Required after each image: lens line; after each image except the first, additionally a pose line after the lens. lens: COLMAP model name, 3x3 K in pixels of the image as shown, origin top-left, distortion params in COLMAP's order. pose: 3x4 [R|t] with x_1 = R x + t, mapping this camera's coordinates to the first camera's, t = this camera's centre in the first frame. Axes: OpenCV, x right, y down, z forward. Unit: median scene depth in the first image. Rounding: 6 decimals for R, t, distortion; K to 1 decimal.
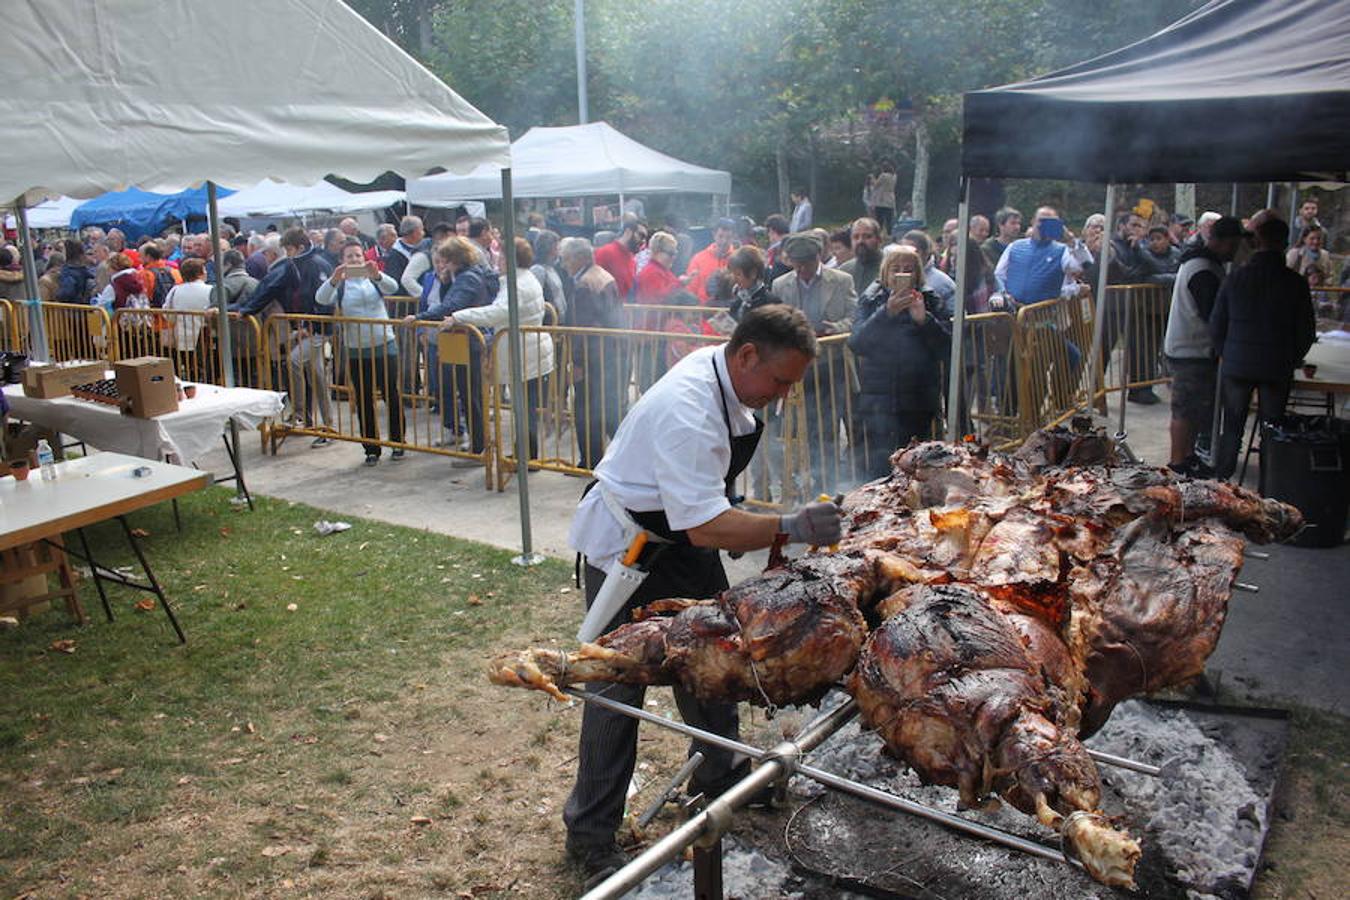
lens RADIAL K [[1242.6, 0, 686.8], [0, 1242.6, 452.9], [0, 0, 1]] dist [-0.132426, 0.127109]
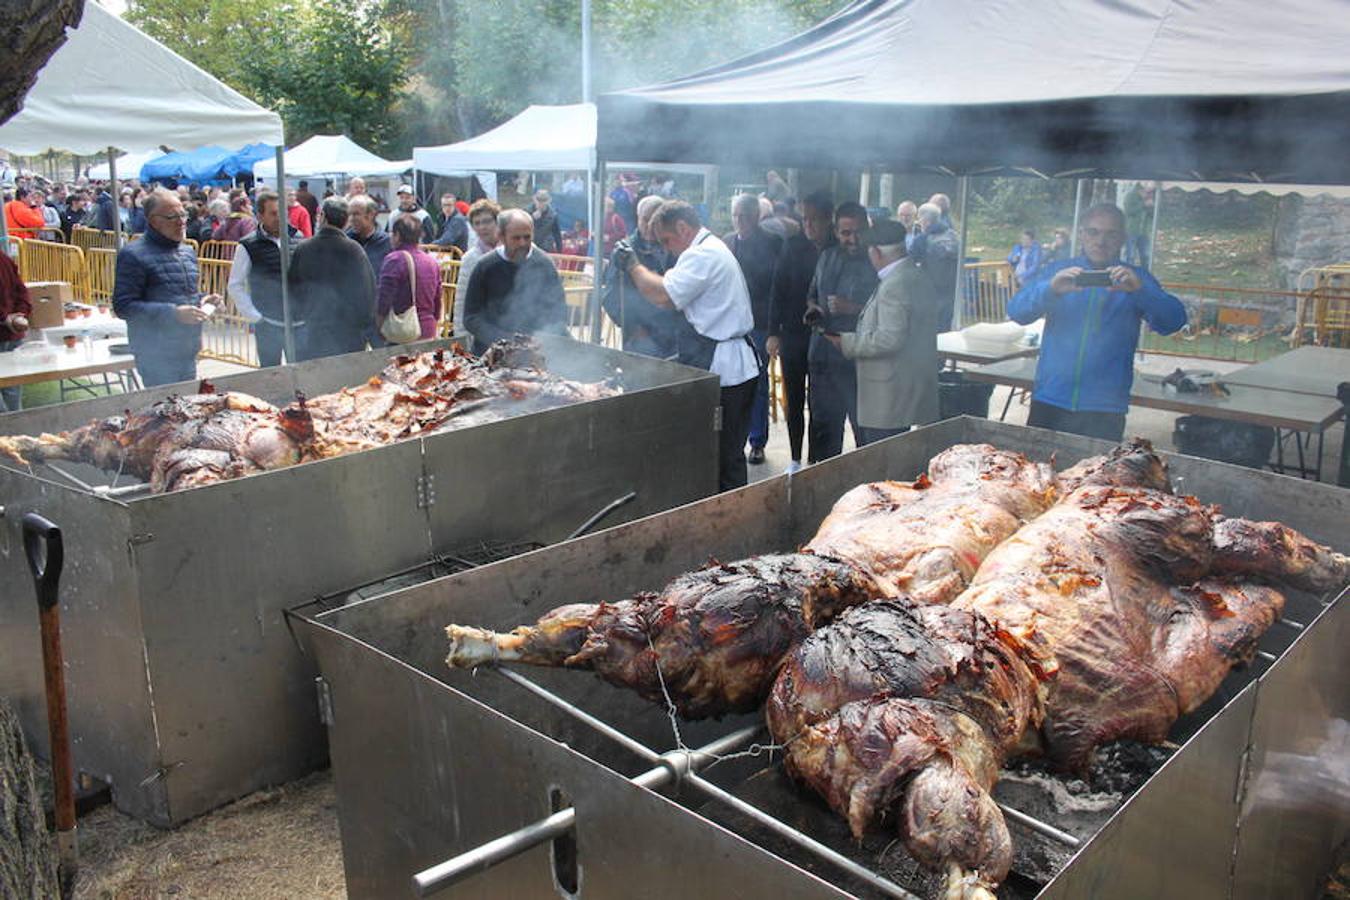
lens RADIAL K [[1242.6, 0, 674.0], [0, 1242.6, 471.1], [0, 0, 1]] dist [-0.132426, 0.127109]
pose [[0.994481, 0.062649, -0.084155, 0.650715], [-0.060042, 0.997645, 0.033169, 0.071534], [0.086035, -0.027933, 0.995900, -0.400713]]
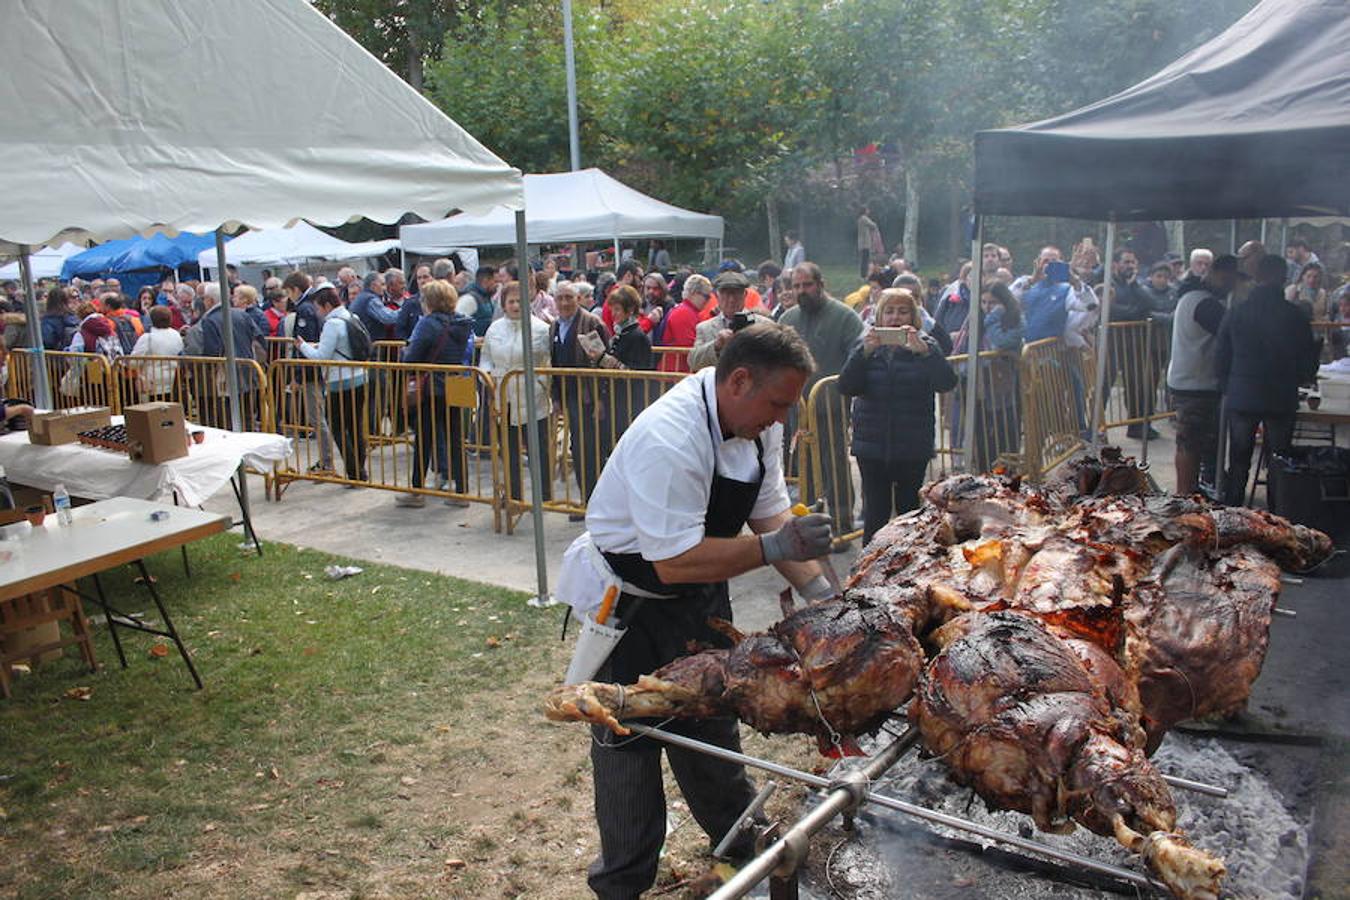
lens RADIAL K [[1242.6, 0, 693.7], [0, 1242.6, 446.5], [0, 0, 1]] dist [-0.132426, 0.127109]
pose [[0.999815, -0.011974, 0.015057, -0.034439], [0.012587, 0.999068, -0.041292, 0.007206], [-0.014549, 0.041474, 0.999034, -0.000779]]
